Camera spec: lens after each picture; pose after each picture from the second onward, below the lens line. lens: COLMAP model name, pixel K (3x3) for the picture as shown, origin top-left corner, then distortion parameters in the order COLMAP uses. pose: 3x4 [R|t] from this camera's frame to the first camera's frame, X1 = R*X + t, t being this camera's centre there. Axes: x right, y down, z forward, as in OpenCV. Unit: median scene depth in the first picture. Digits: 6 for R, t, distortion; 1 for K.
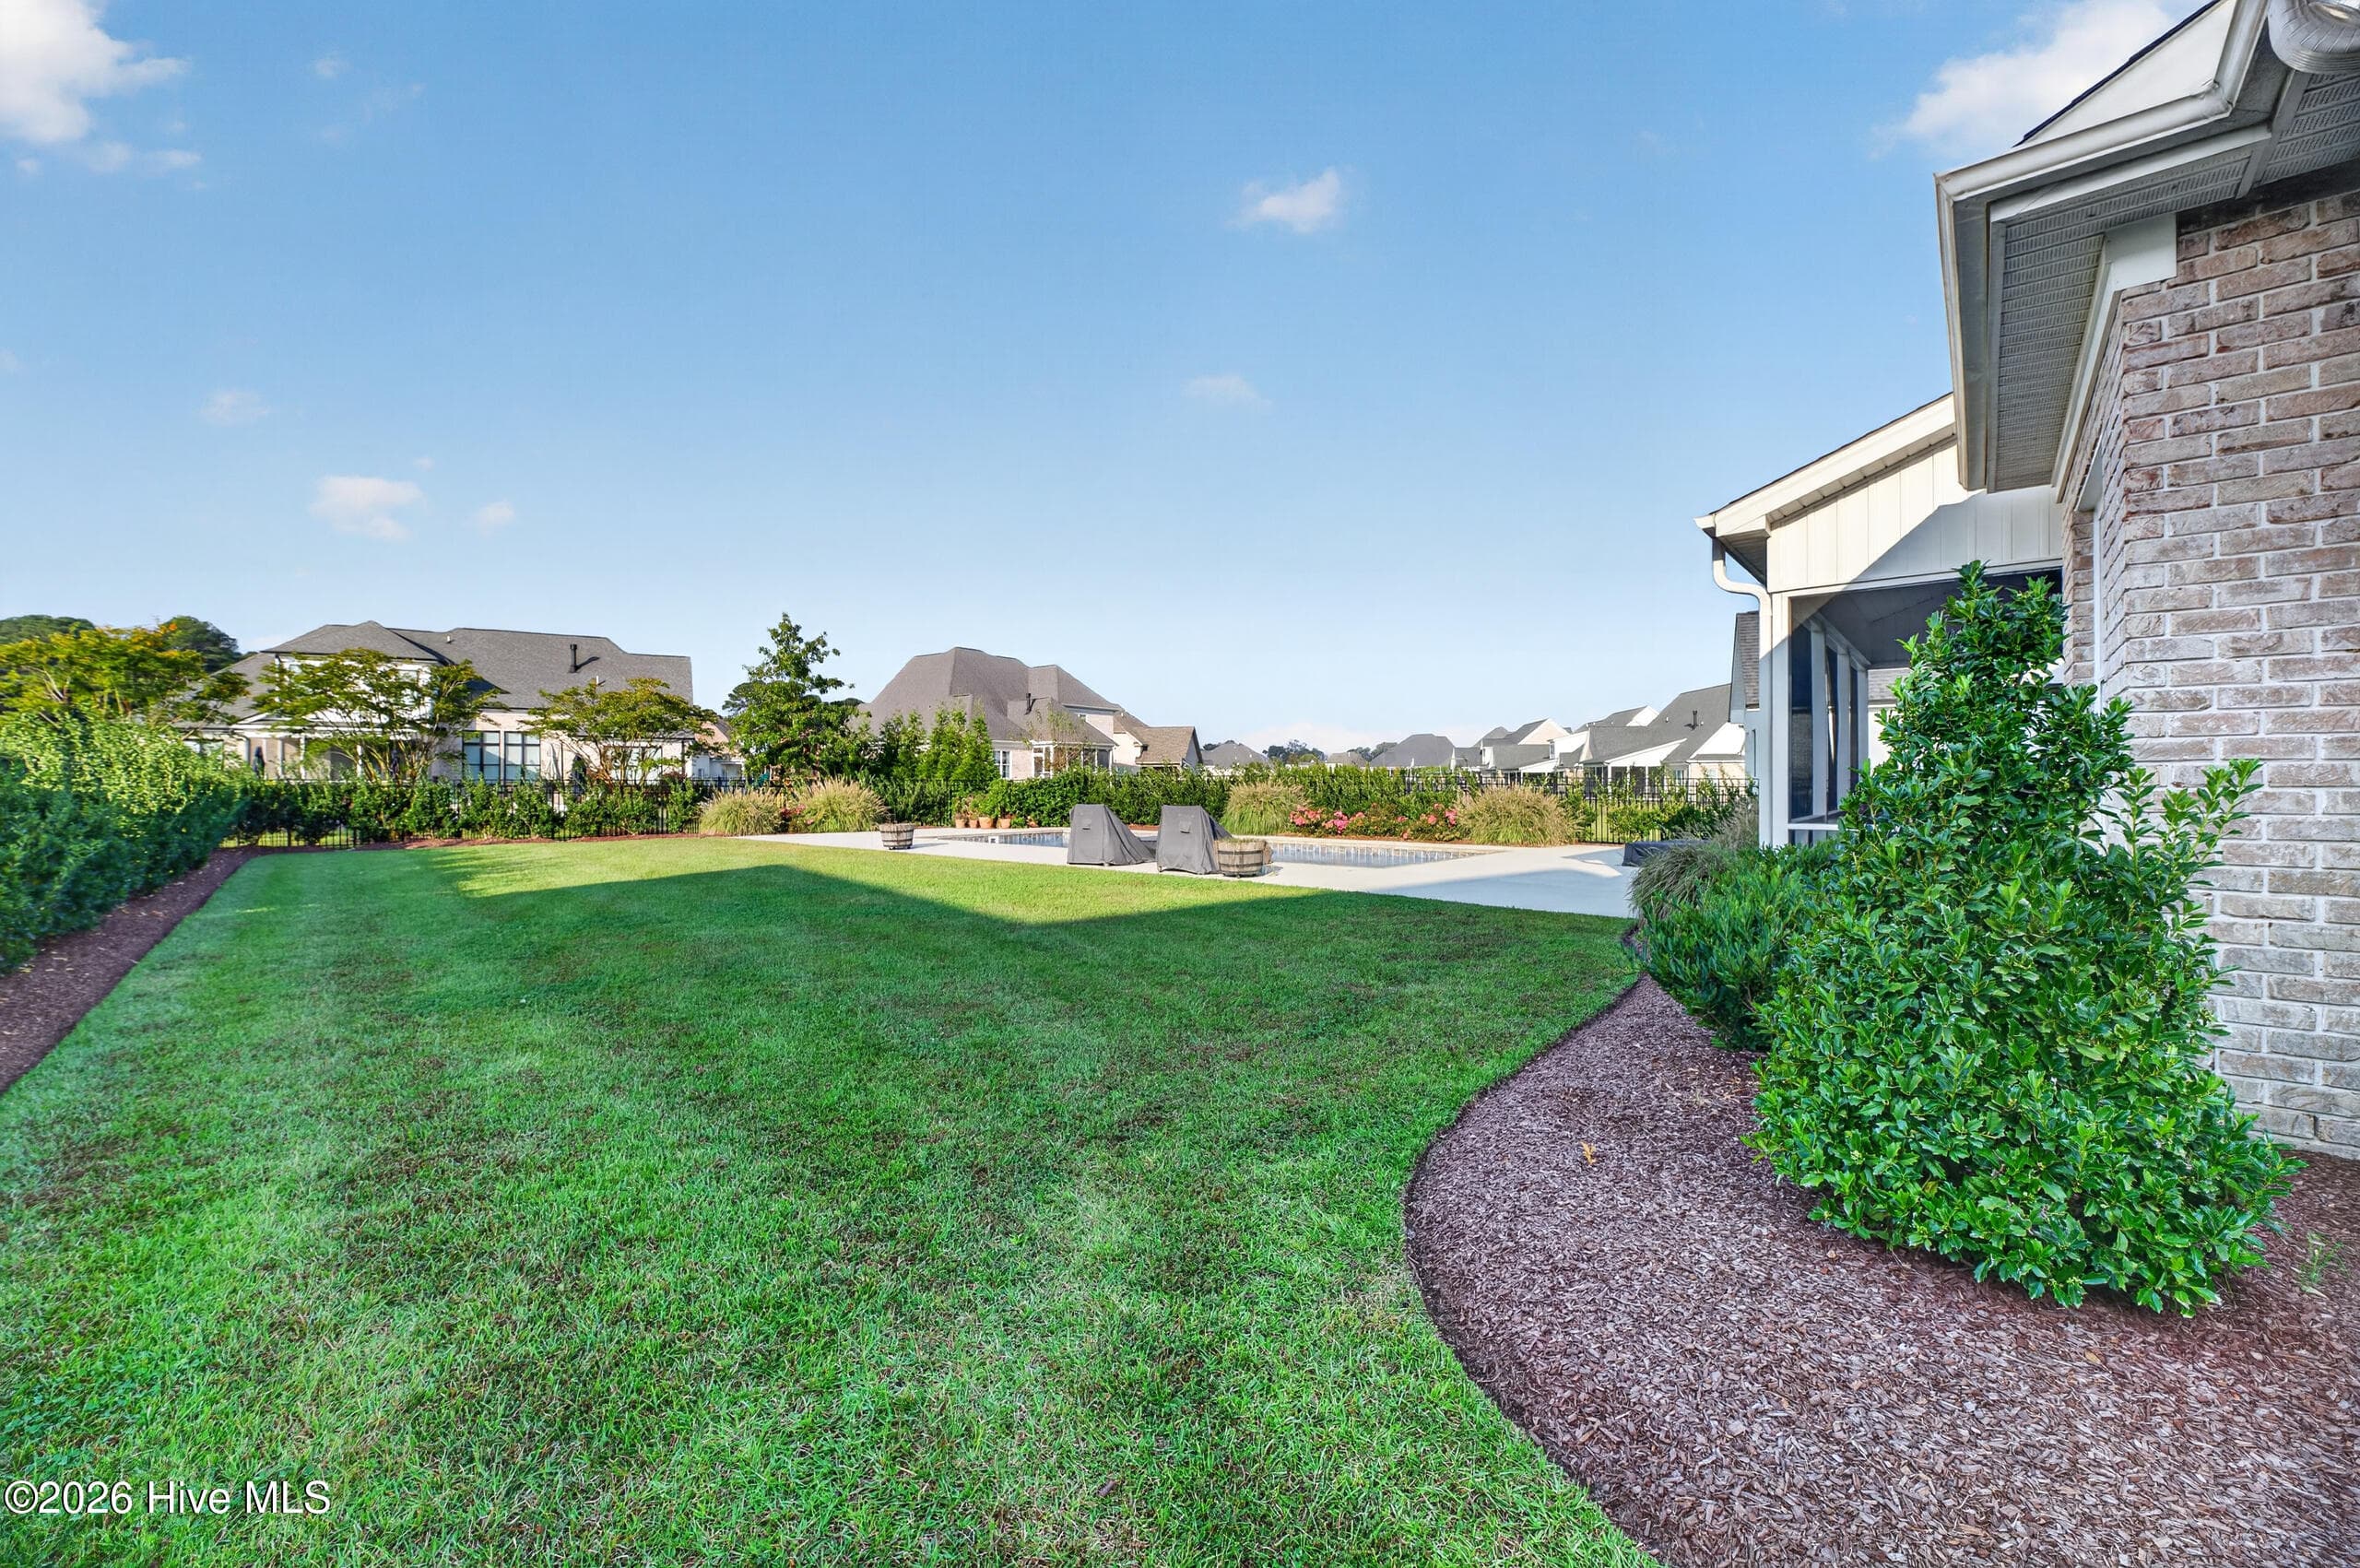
lens RADIAL K [[930.6, 0, 1189.9], [0, 930.6, 786.5], [0, 0, 1]] dist [-0.000748, -0.002609]
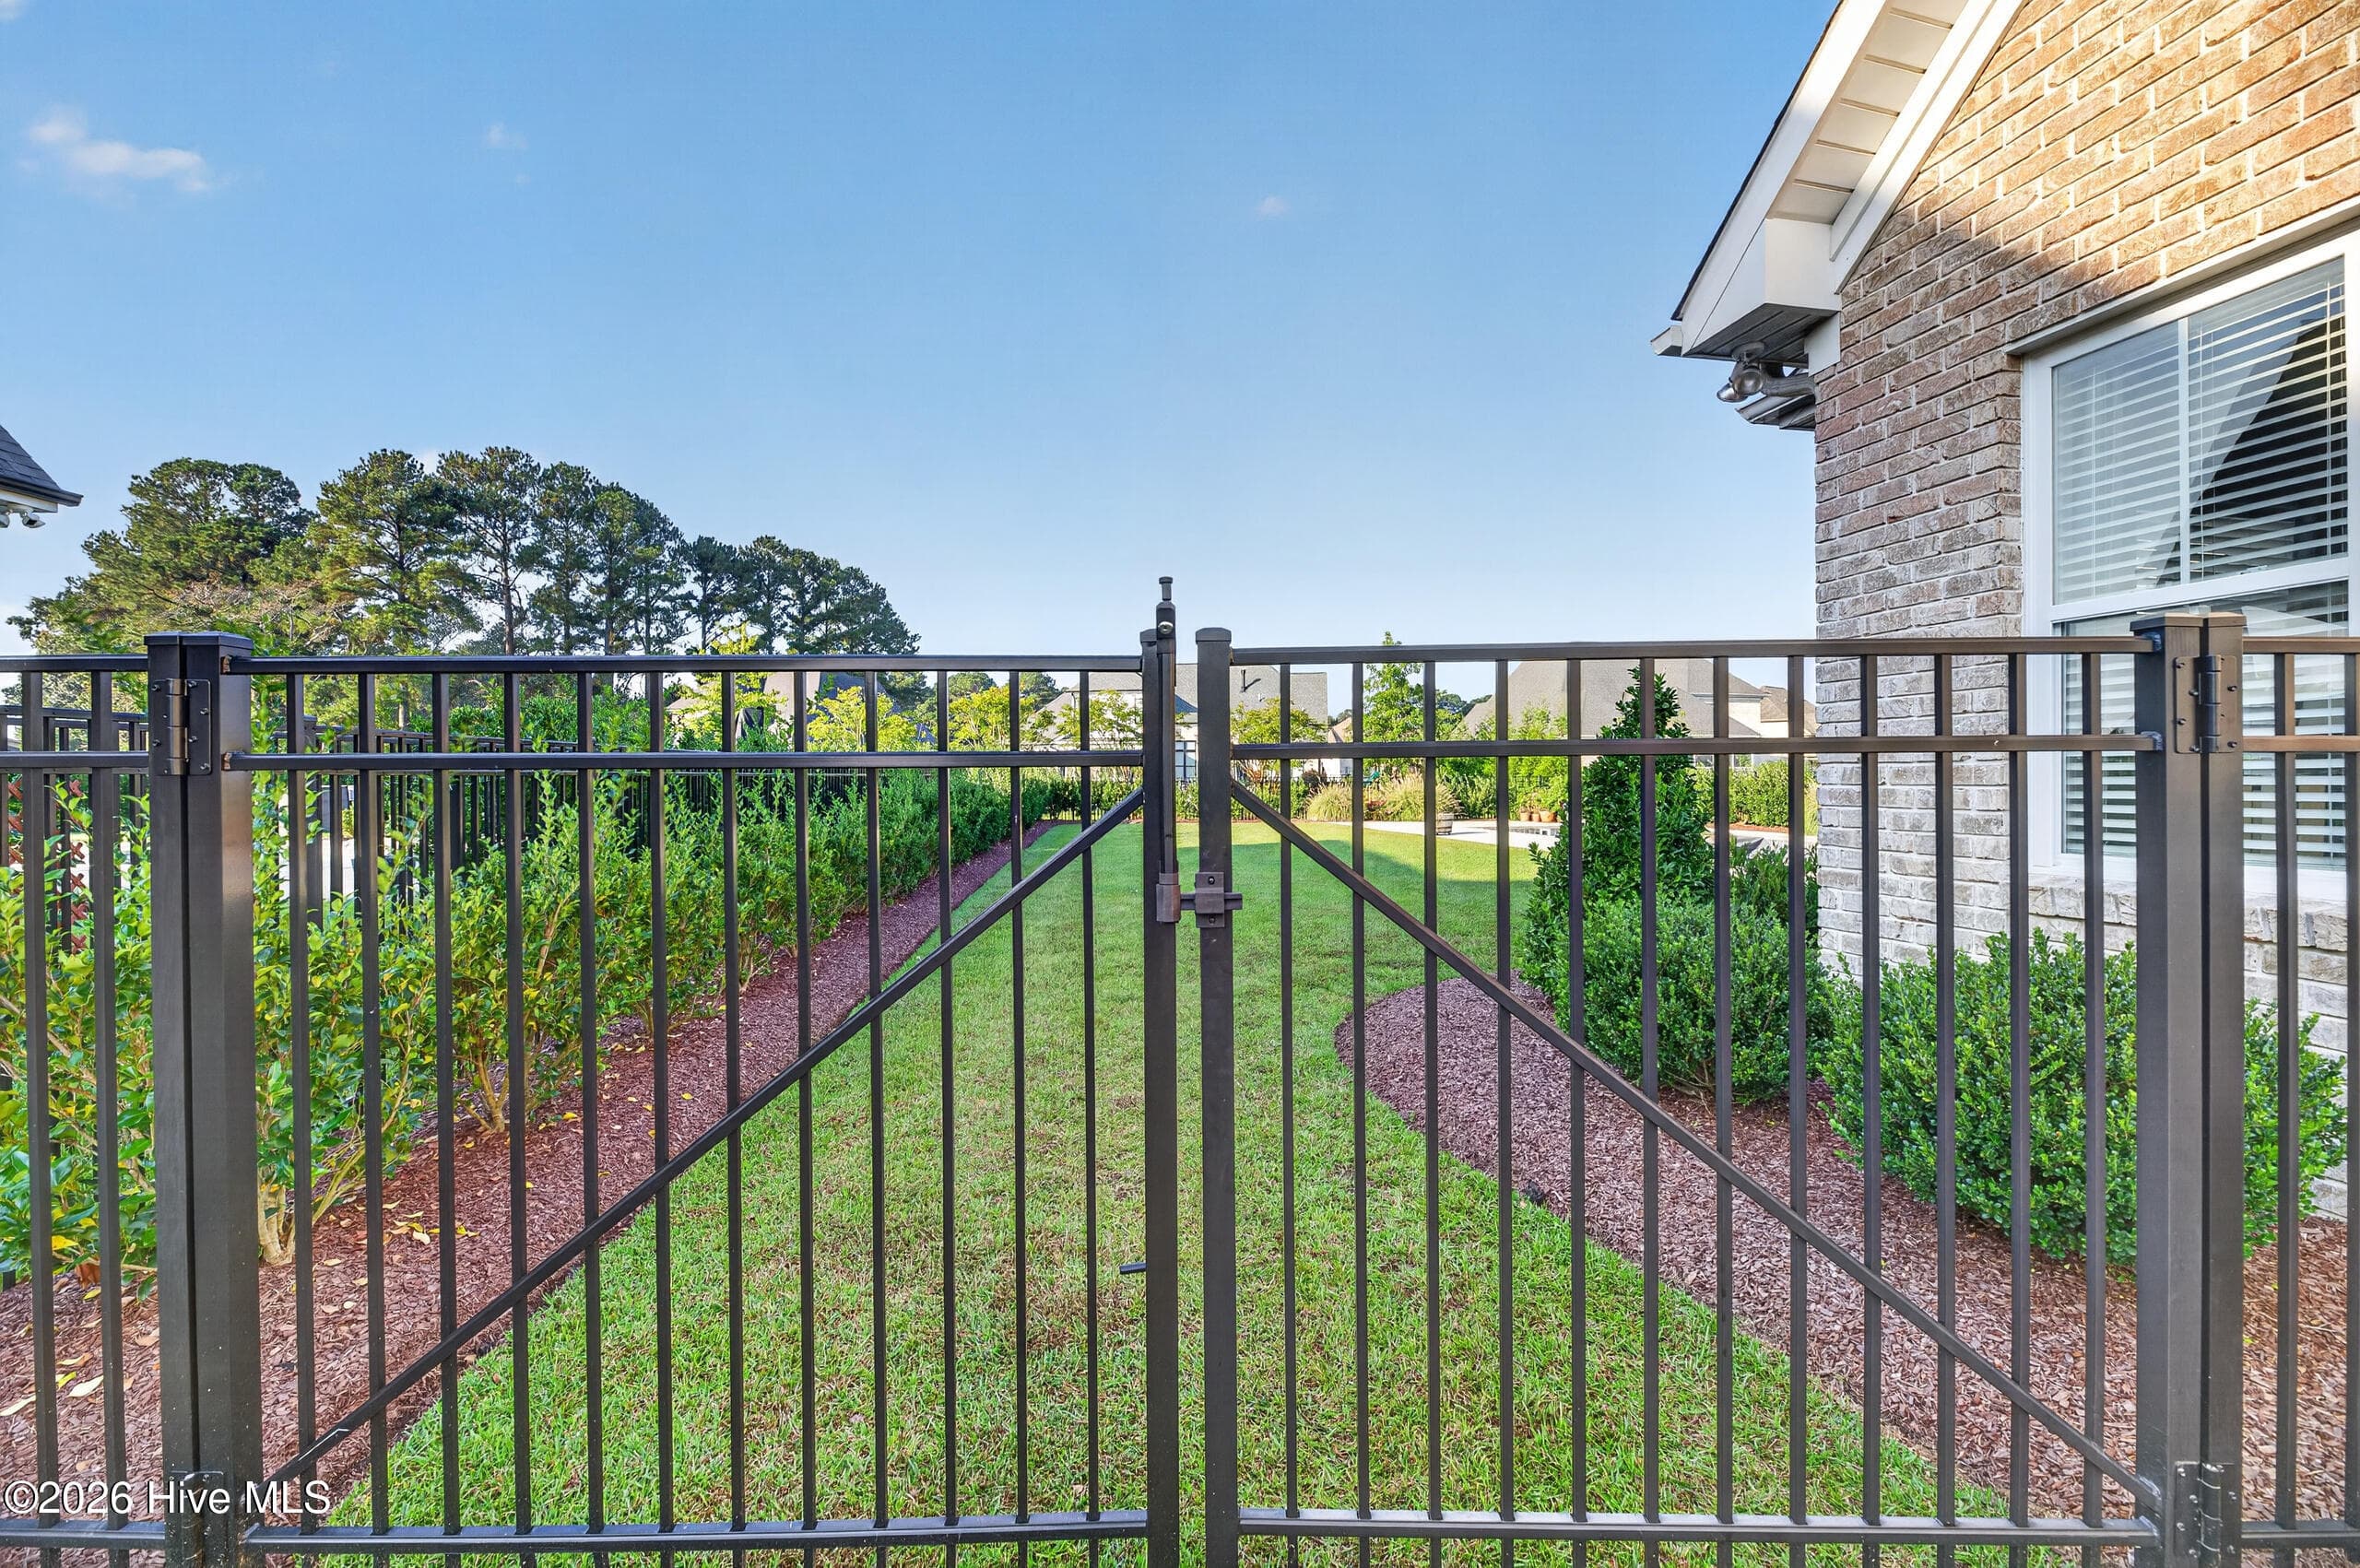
lens RADIAL K [[930.6, 0, 1196.0], [0, 930.6, 787.1], [0, 0, 1]] dist [-0.000748, -0.002609]
pose [[0.795082, 0.001876, -0.606498, 0.126535], [0.000511, 0.999993, 0.003763, 0.001339], [0.606501, -0.003302, 0.795076, -0.106338]]
